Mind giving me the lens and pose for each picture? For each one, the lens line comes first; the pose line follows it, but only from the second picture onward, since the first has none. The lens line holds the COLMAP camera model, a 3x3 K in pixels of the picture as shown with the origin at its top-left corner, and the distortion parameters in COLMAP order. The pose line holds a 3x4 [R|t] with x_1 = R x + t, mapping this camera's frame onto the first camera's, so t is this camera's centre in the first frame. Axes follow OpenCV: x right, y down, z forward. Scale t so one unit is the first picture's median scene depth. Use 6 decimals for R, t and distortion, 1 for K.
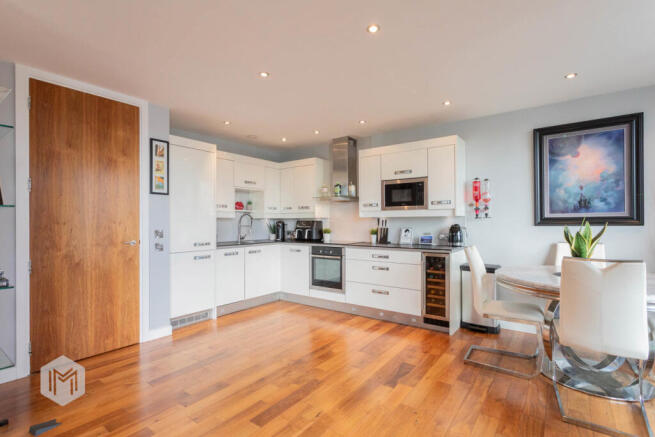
lens RADIAL K [[320.9, 0, 318.4], [0, 320.9, 221.5], [0, 0, 1]] dist [0.001635, 0.000951]
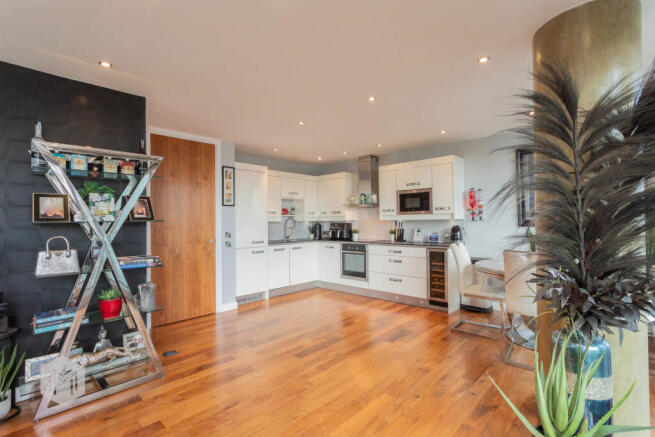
lens RADIAL K [[320.9, 0, 326.0], [0, 320.9, 215.4], [0, 0, 1]] dist [0.001635, 0.000951]
pose [[0.993561, -0.010744, -0.112786, 0.073415], [0.009161, 0.999852, -0.014540, -0.018884], [0.112925, 0.013413, 0.993513, -0.306938]]
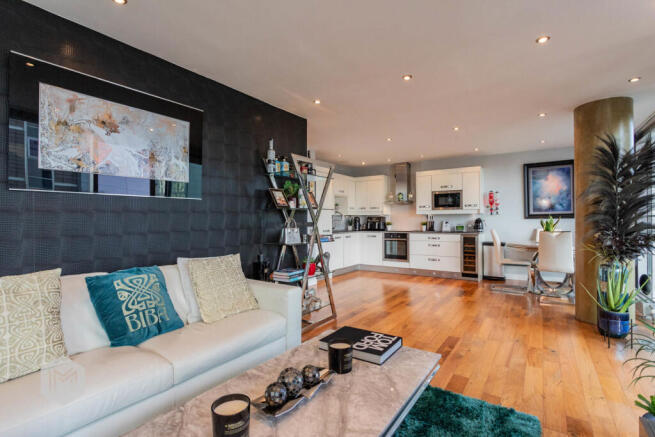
lens RADIAL K [[337.4, 0, 311.2], [0, 337.4, 215.7], [0, 0, 1]] dist [-0.006940, -0.000382]
pose [[0.998703, -0.000588, 0.050909, -0.567423], [0.001173, 0.999934, -0.011471, 0.014747], [-0.050899, 0.011515, 0.998637, -0.753215]]
